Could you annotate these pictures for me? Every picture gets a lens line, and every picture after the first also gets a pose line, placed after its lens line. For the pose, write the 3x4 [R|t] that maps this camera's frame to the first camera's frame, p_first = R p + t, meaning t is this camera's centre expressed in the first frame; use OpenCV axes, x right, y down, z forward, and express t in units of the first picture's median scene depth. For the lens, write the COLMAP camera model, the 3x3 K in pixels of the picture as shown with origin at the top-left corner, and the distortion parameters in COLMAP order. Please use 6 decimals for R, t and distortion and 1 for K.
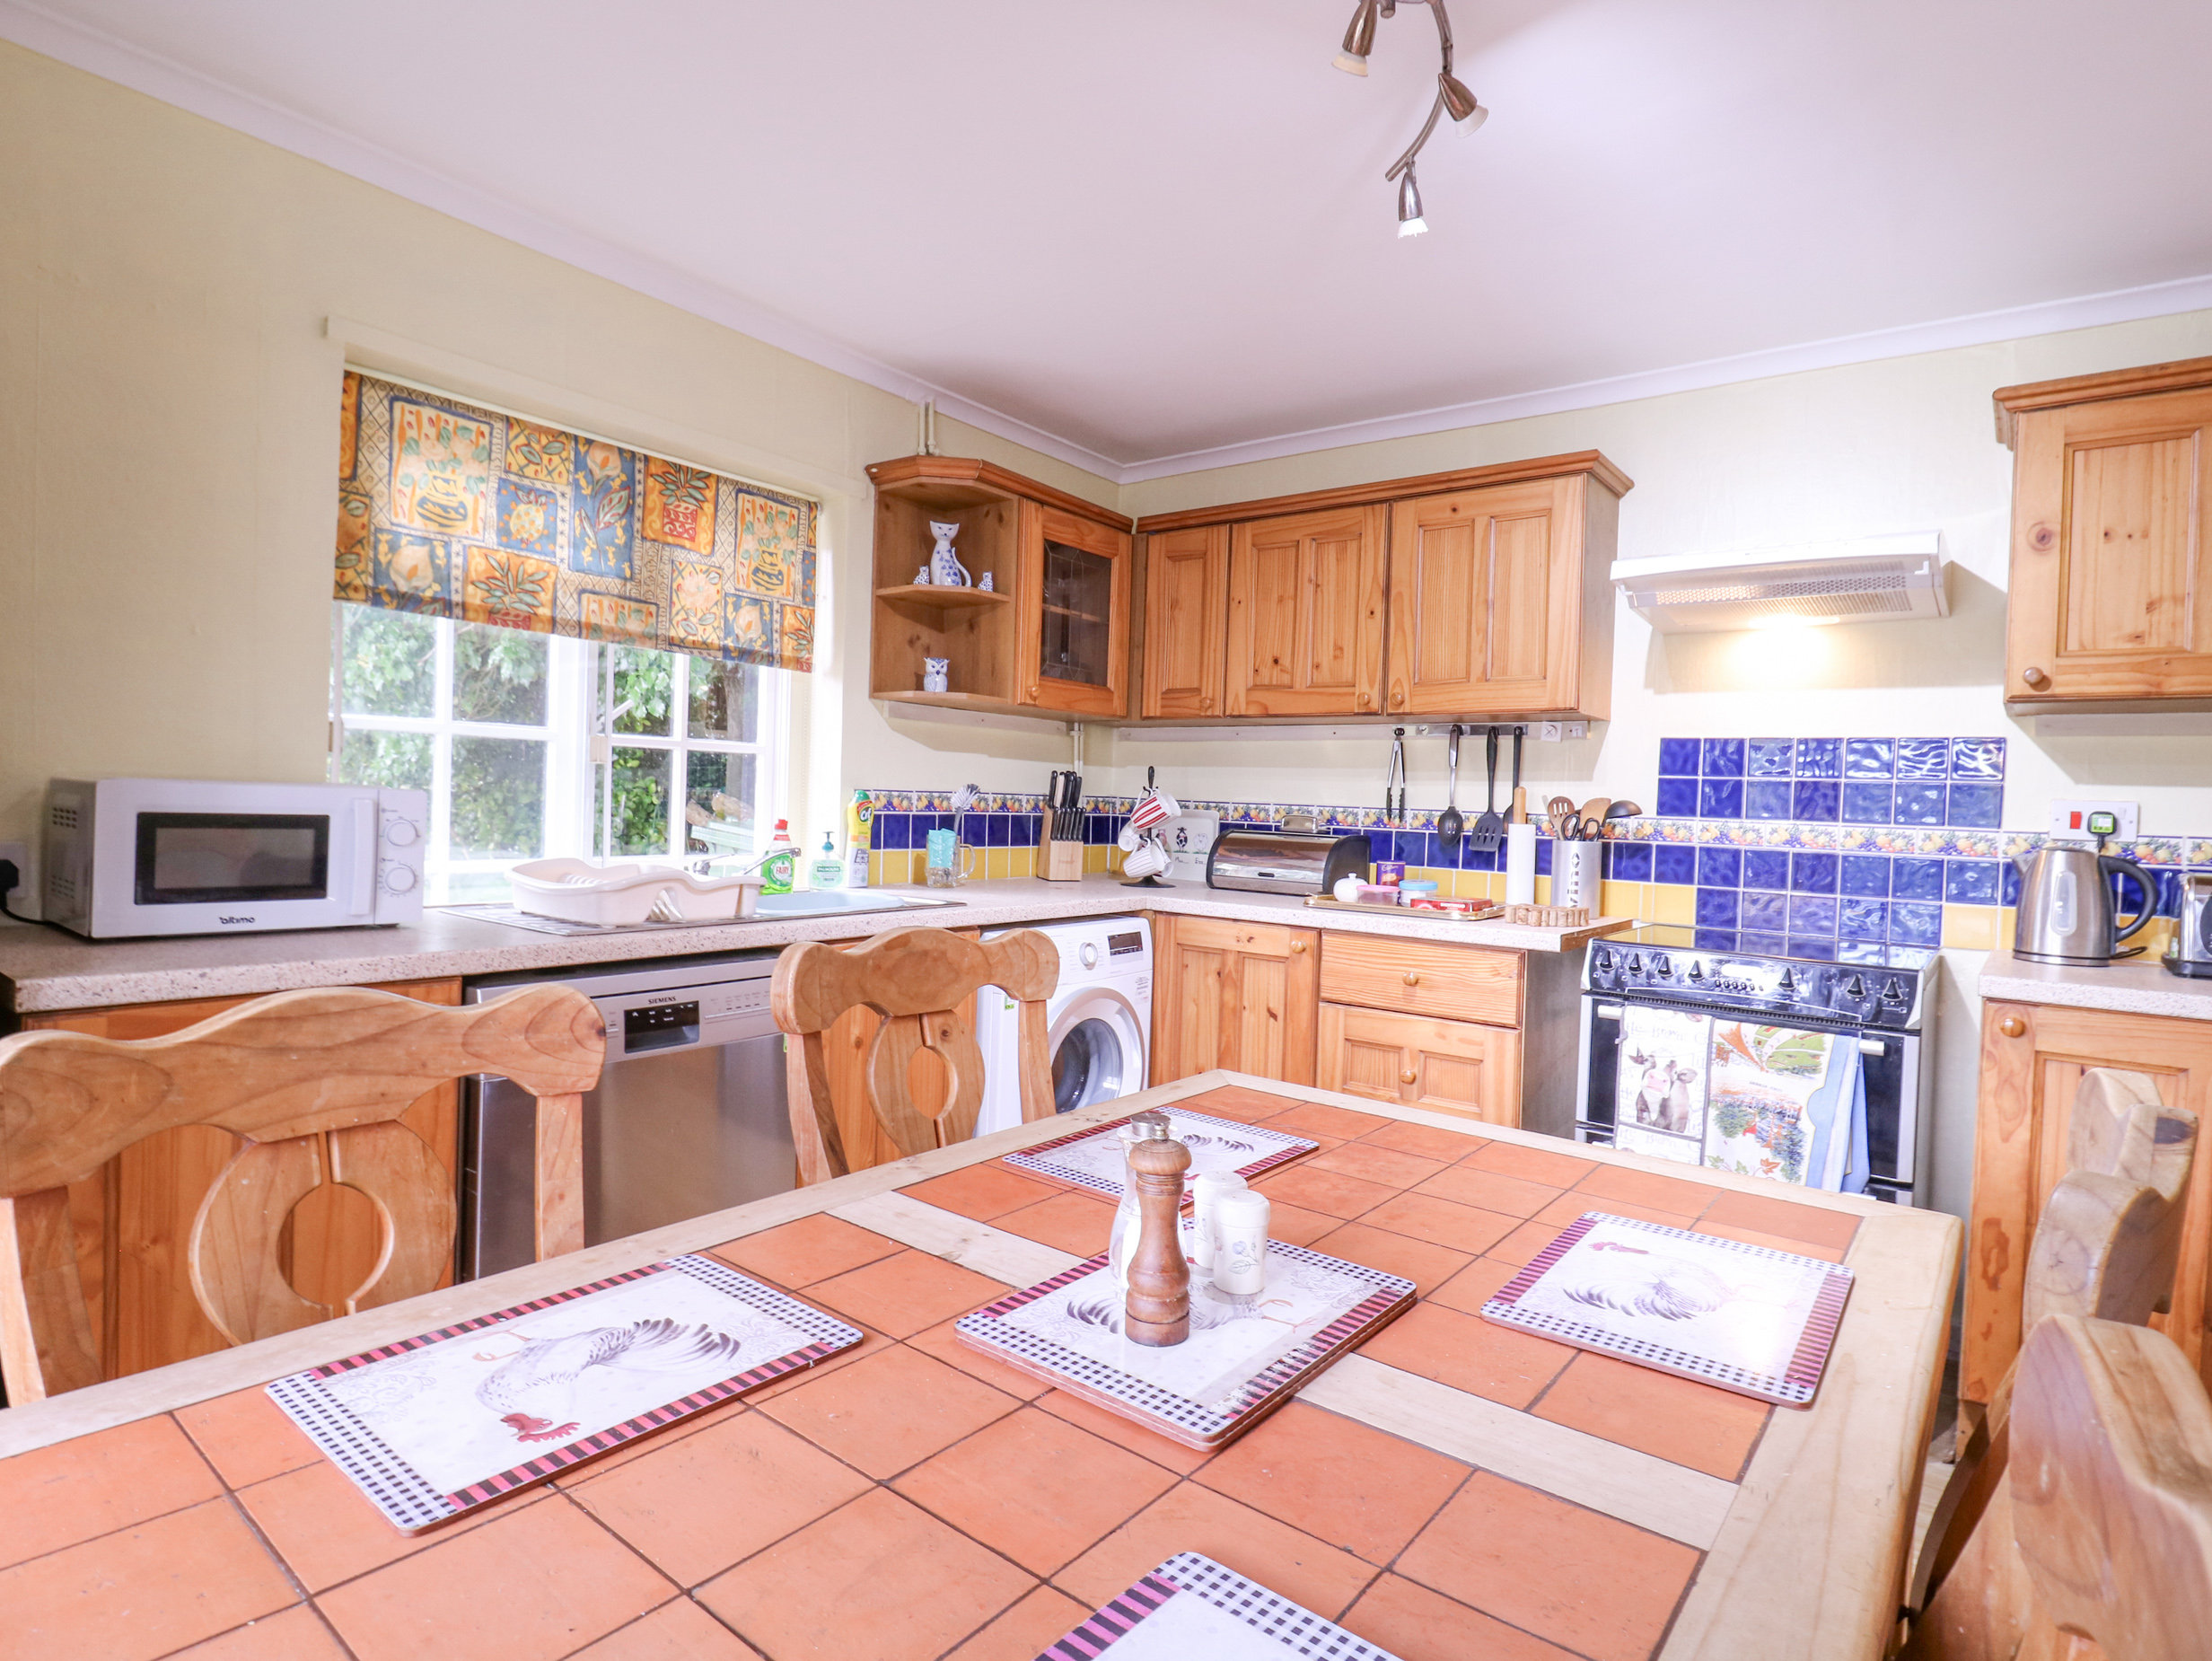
lens RADIAL K [[1159.7, 0, 1112.5], [0, 1159.7, 817.4], [0, 0, 1]] dist [0.009397, -0.018984]
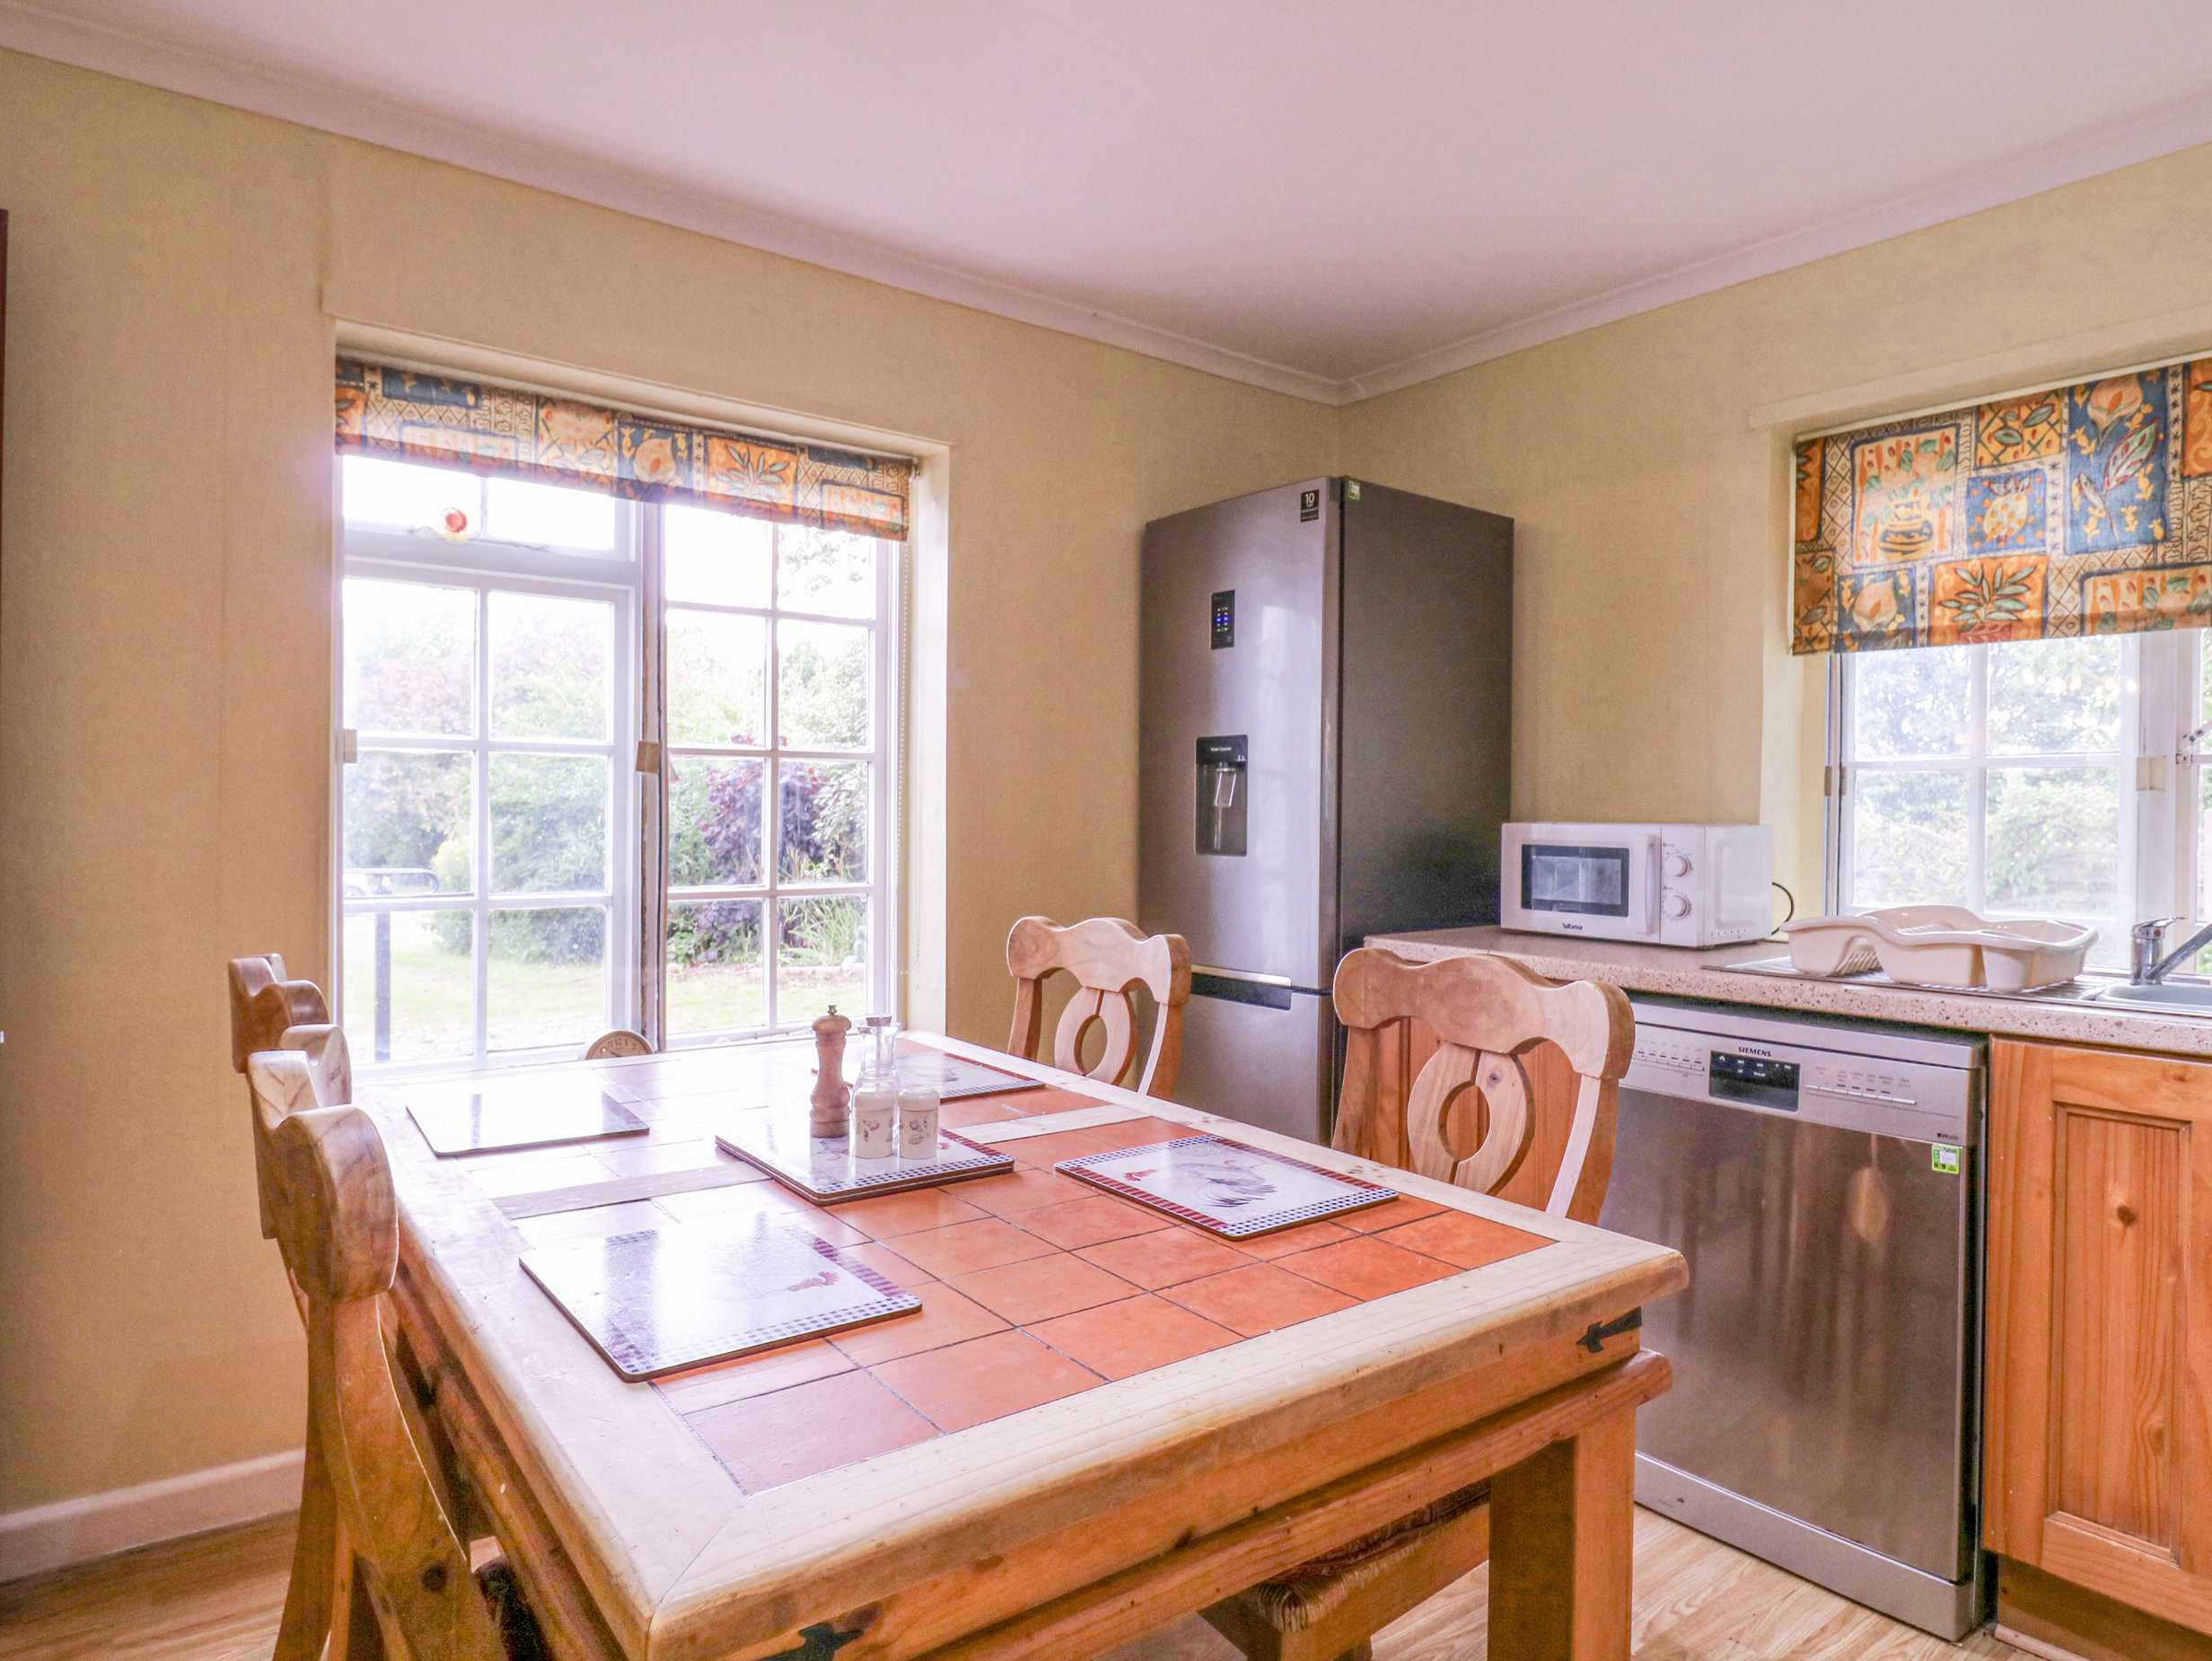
lens RADIAL K [[1311.4, 0, 1154.1], [0, 1311.4, 825.7], [0, 0, 1]] dist [-0.001902, -0.018083]
pose [[-0.237525, -0.028642, -0.970959, 0.507187], [-0.030405, 0.999295, -0.022040, 0.012690], [0.970905, 0.024287, -0.238229, 0.552805]]
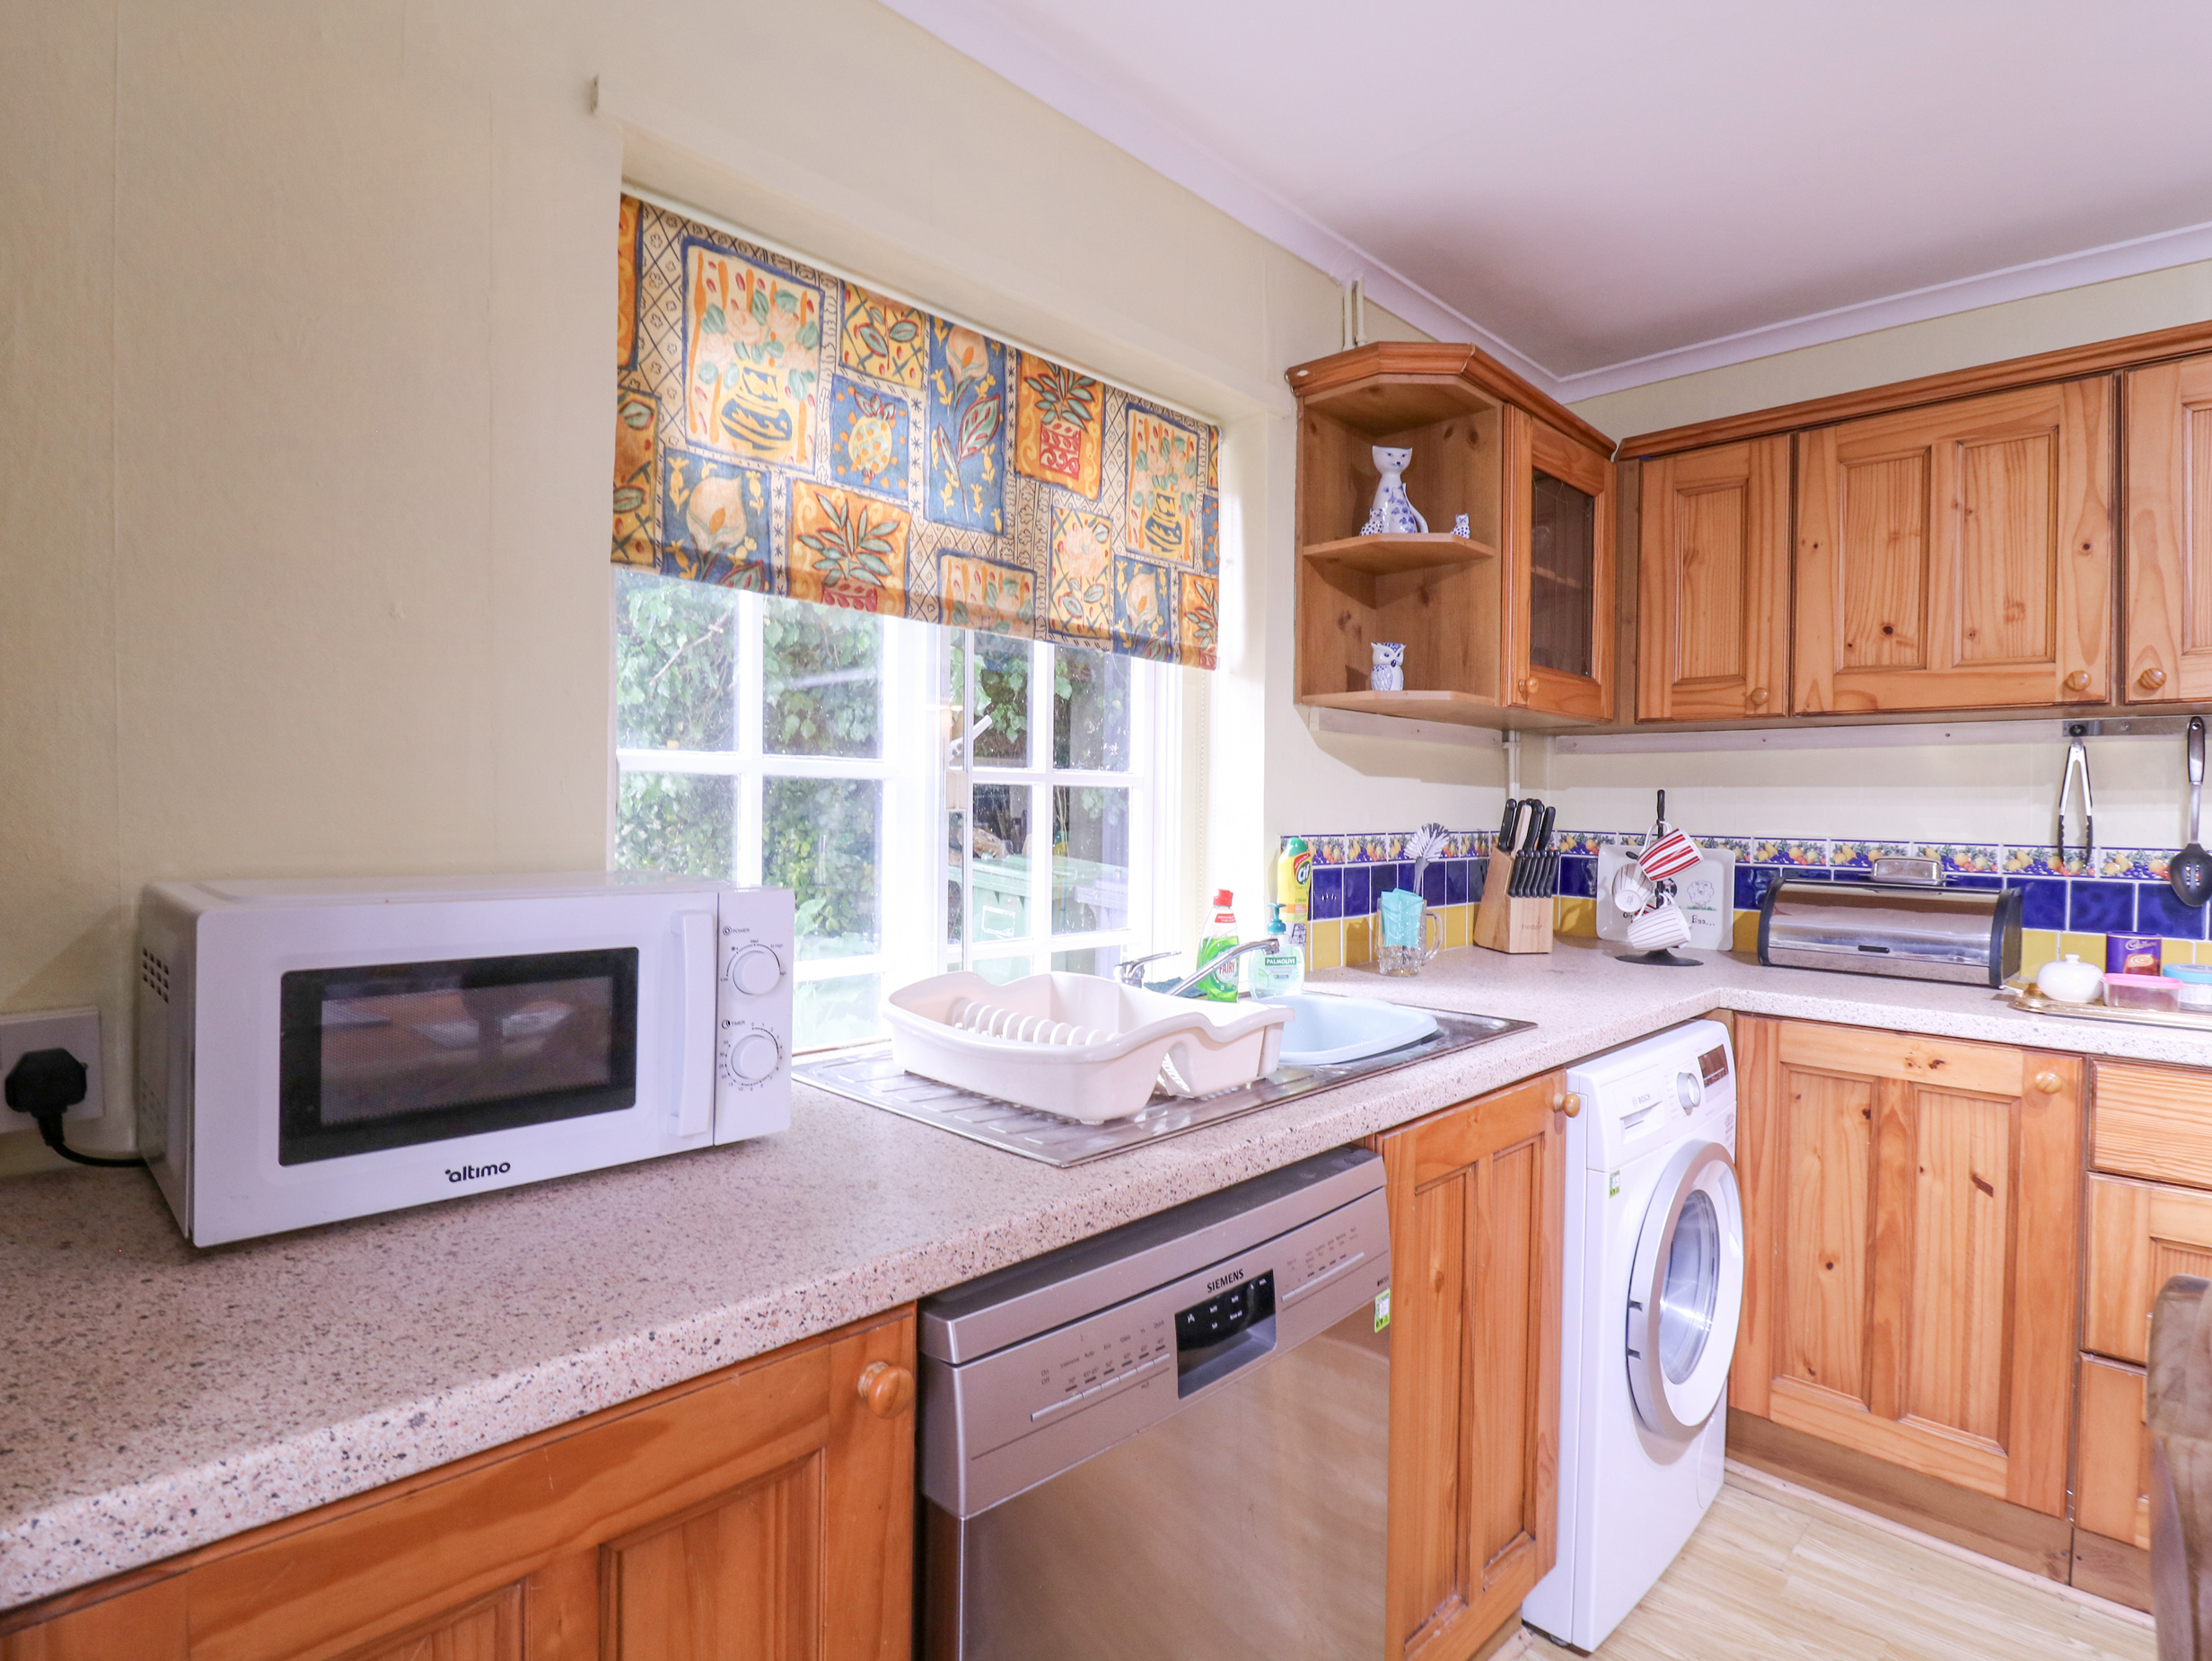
lens RADIAL K [[1159.7, 0, 1112.5], [0, 1159.7, 817.4], [0, 0, 1]] dist [0.009397, -0.018984]
pose [[0.992064, -0.019630, -0.124194, -0.260153], [0.018529, 0.999778, -0.010012, -0.033286], [0.124363, 0.007632, 0.992207, 0.332815]]
